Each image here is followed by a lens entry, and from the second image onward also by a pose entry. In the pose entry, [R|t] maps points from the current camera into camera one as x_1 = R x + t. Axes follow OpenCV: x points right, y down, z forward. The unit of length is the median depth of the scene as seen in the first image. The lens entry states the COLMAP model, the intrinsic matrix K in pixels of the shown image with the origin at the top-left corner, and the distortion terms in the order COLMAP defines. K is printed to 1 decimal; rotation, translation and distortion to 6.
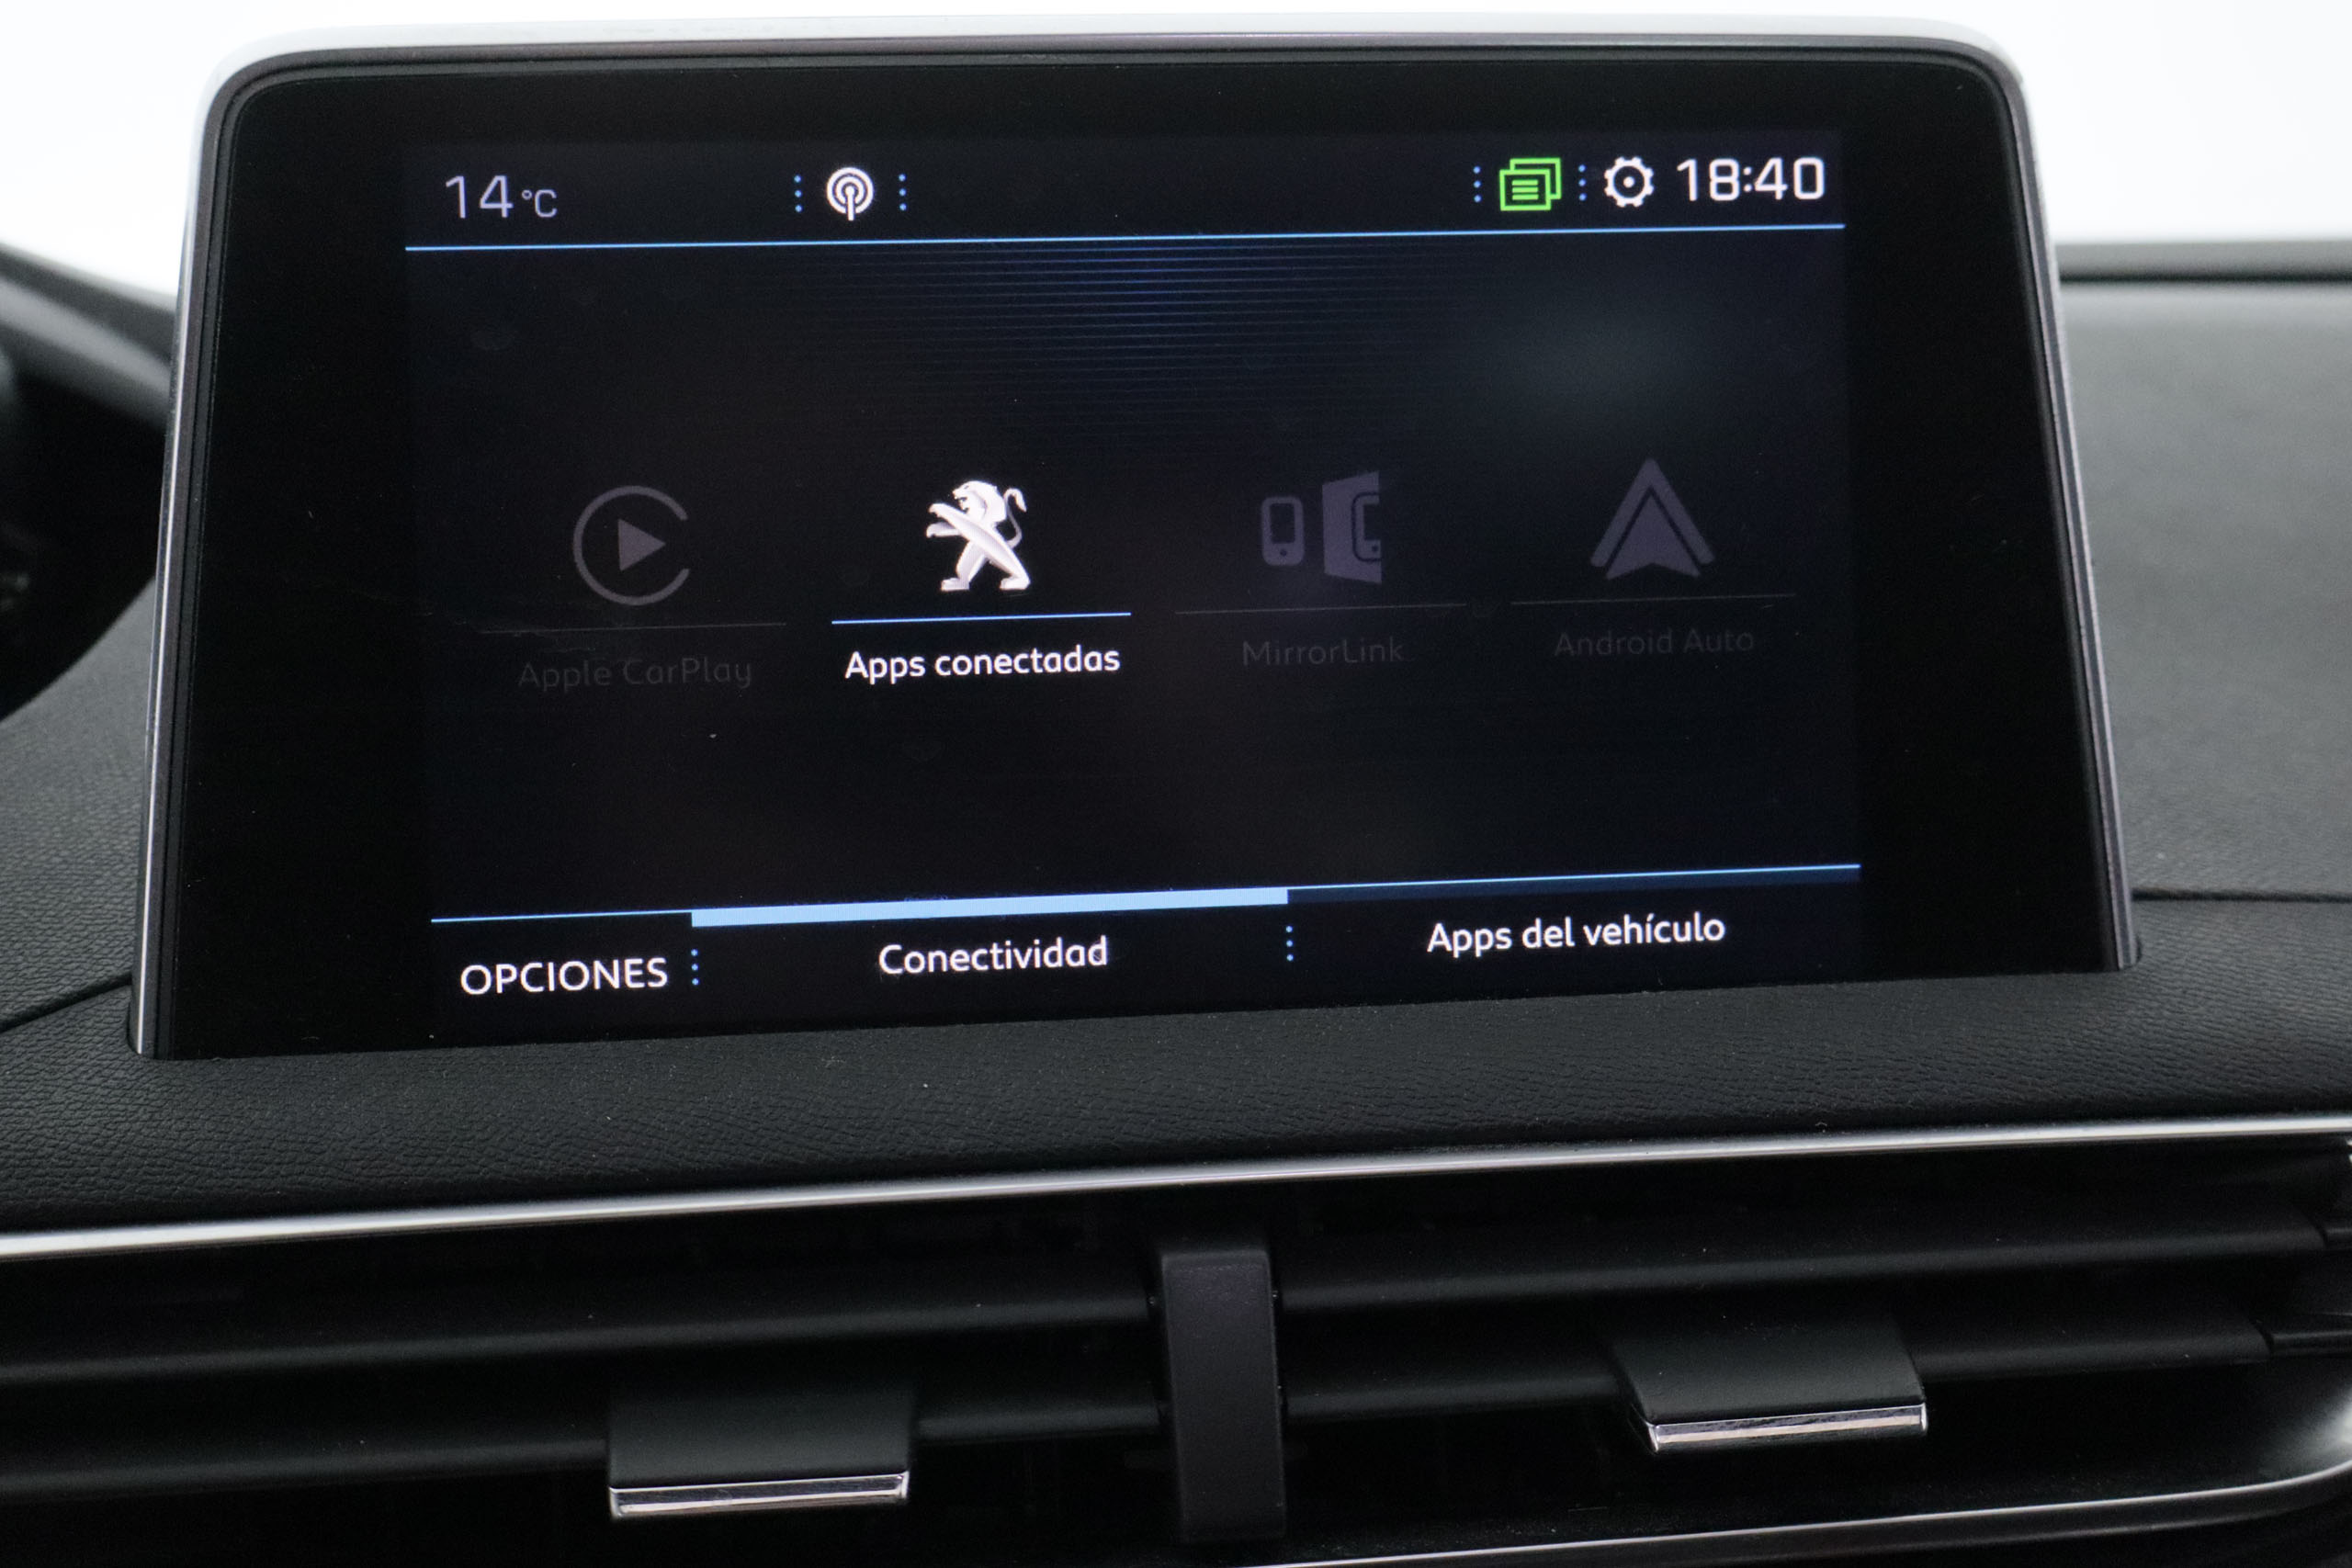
lens RADIAL K [[2669.8, 0, 1176.0], [0, 2669.8, 784.0], [0, 0, 1]] dist [0.008564, 0.022297]
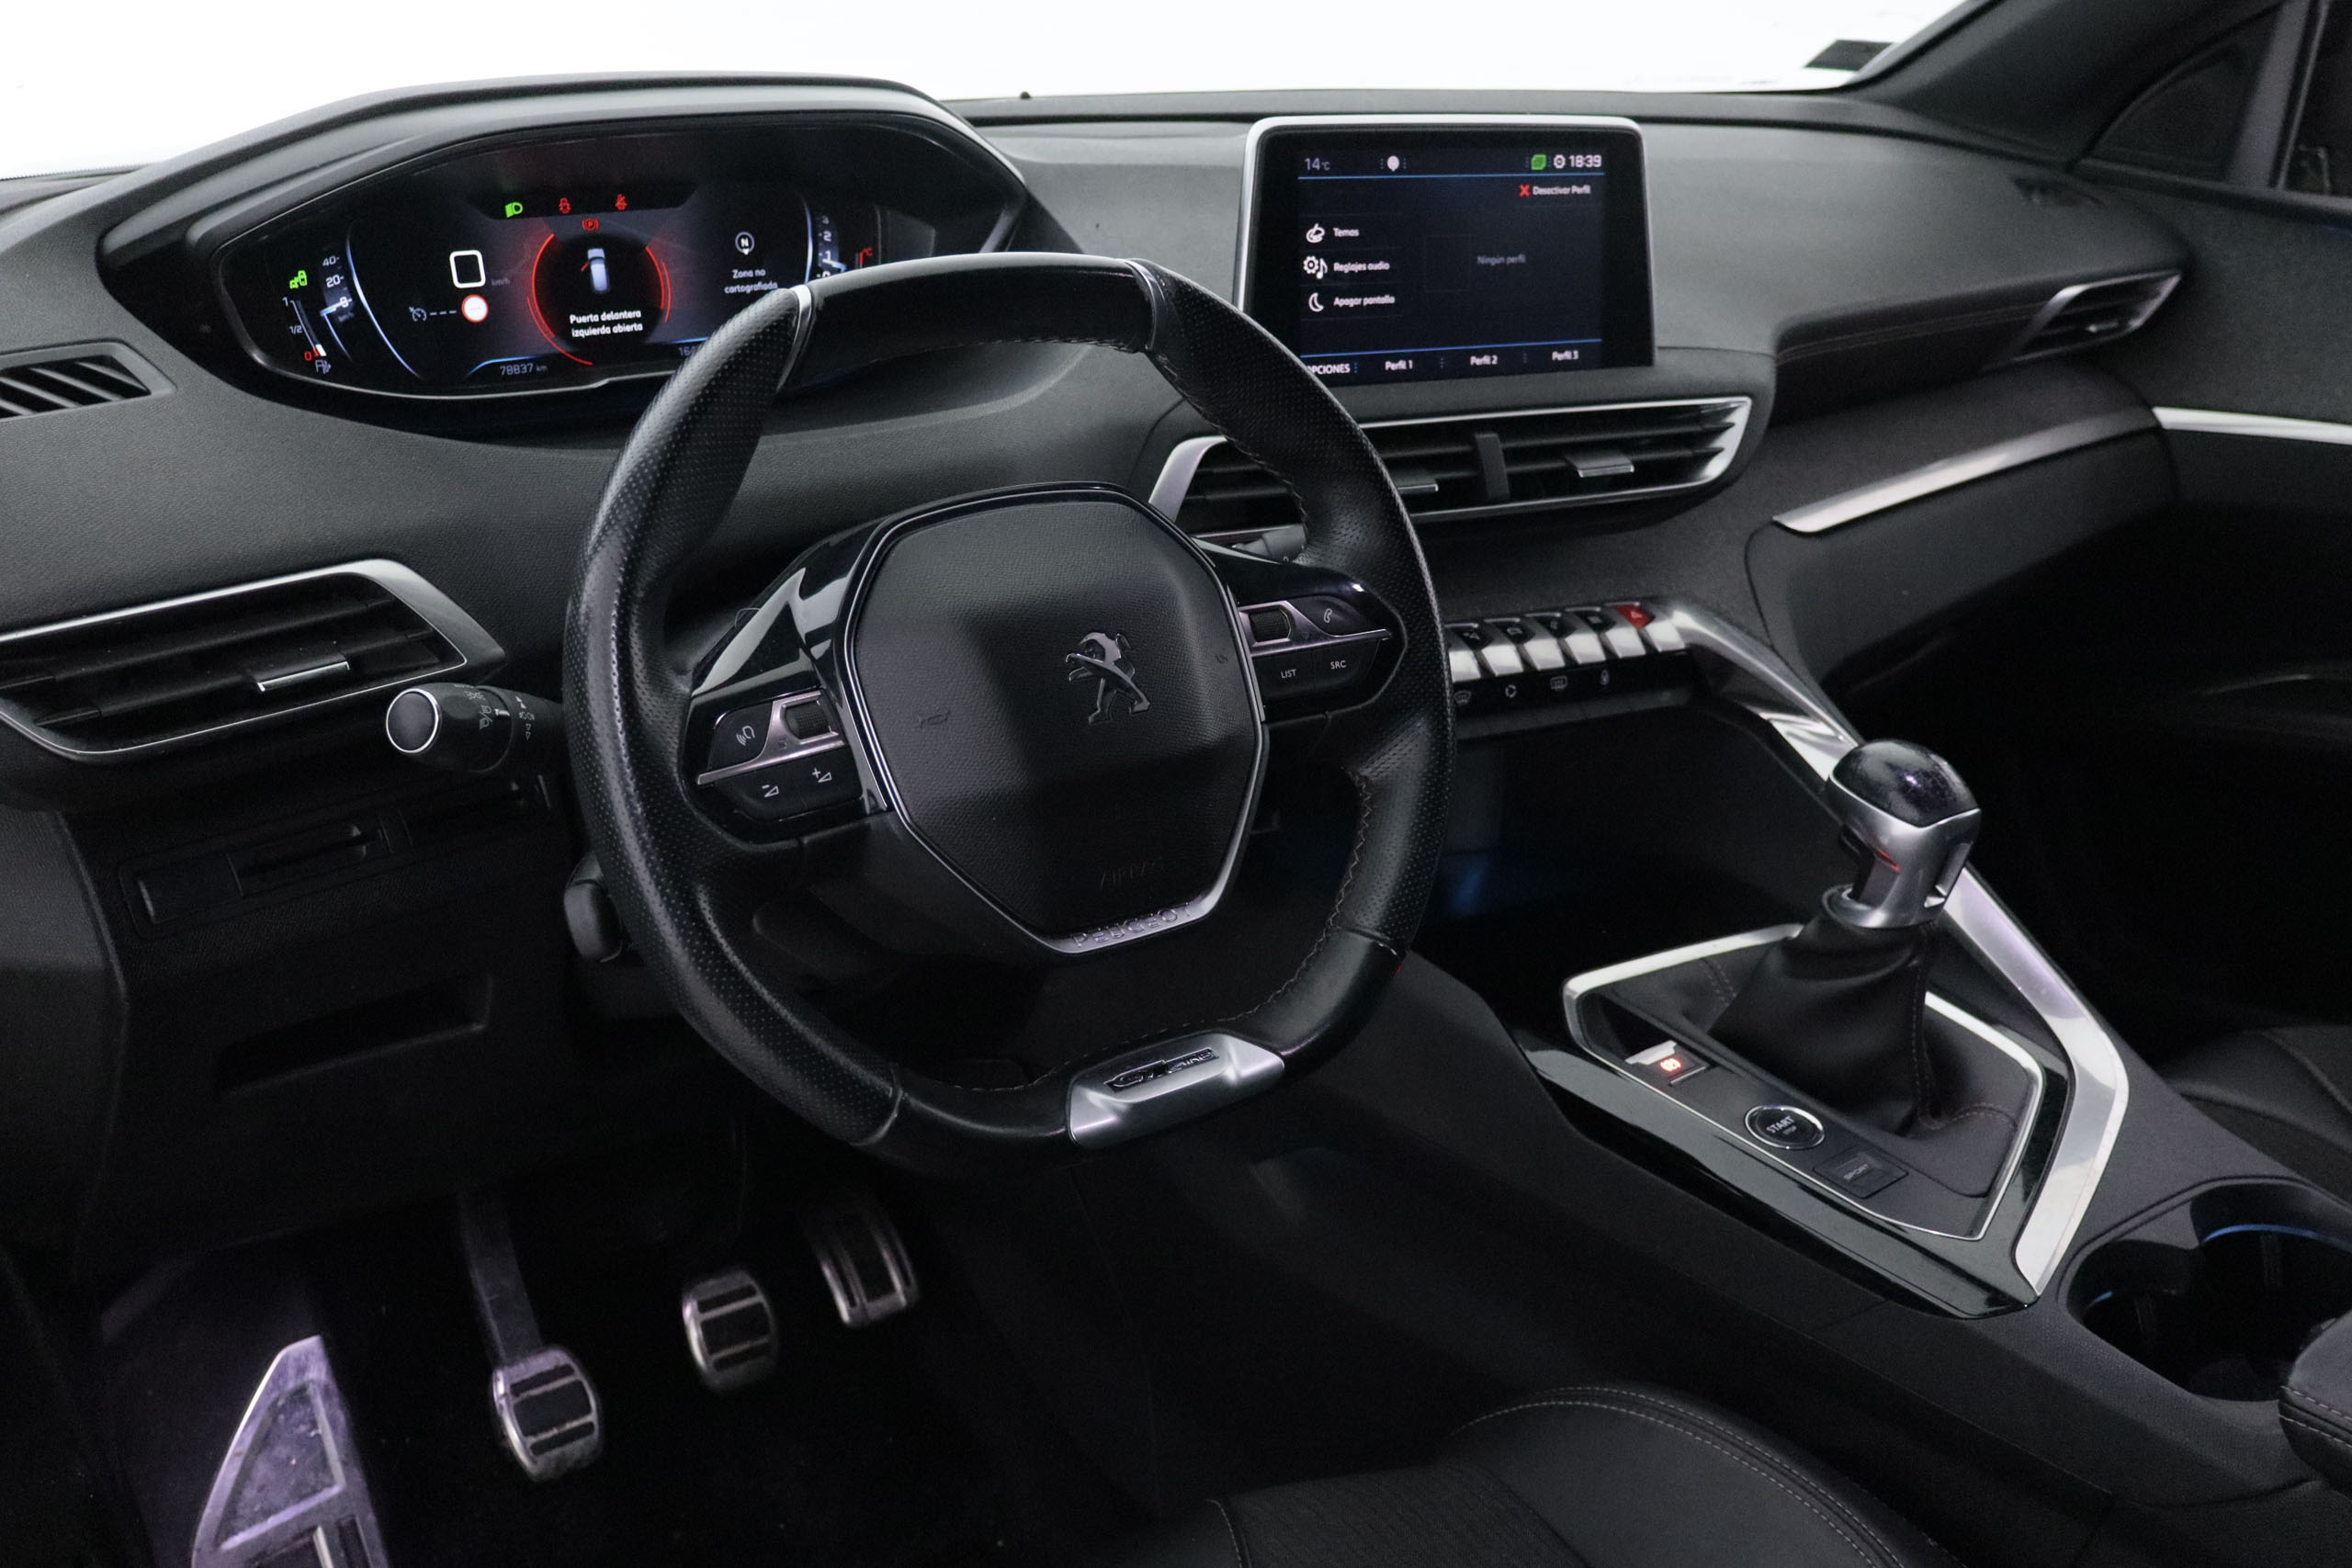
lens RADIAL K [[2230.5, 0, 1176.0], [0, 2230.5, 784.0], [0, 0, 1]] dist [0.004890, 0.005322]
pose [[0.924294, -0.083175, 0.372508, -1.665066], [0.007985, 0.979968, 0.198996, 0.013003], [-0.381598, -0.180957, 0.906442, -1.938454]]
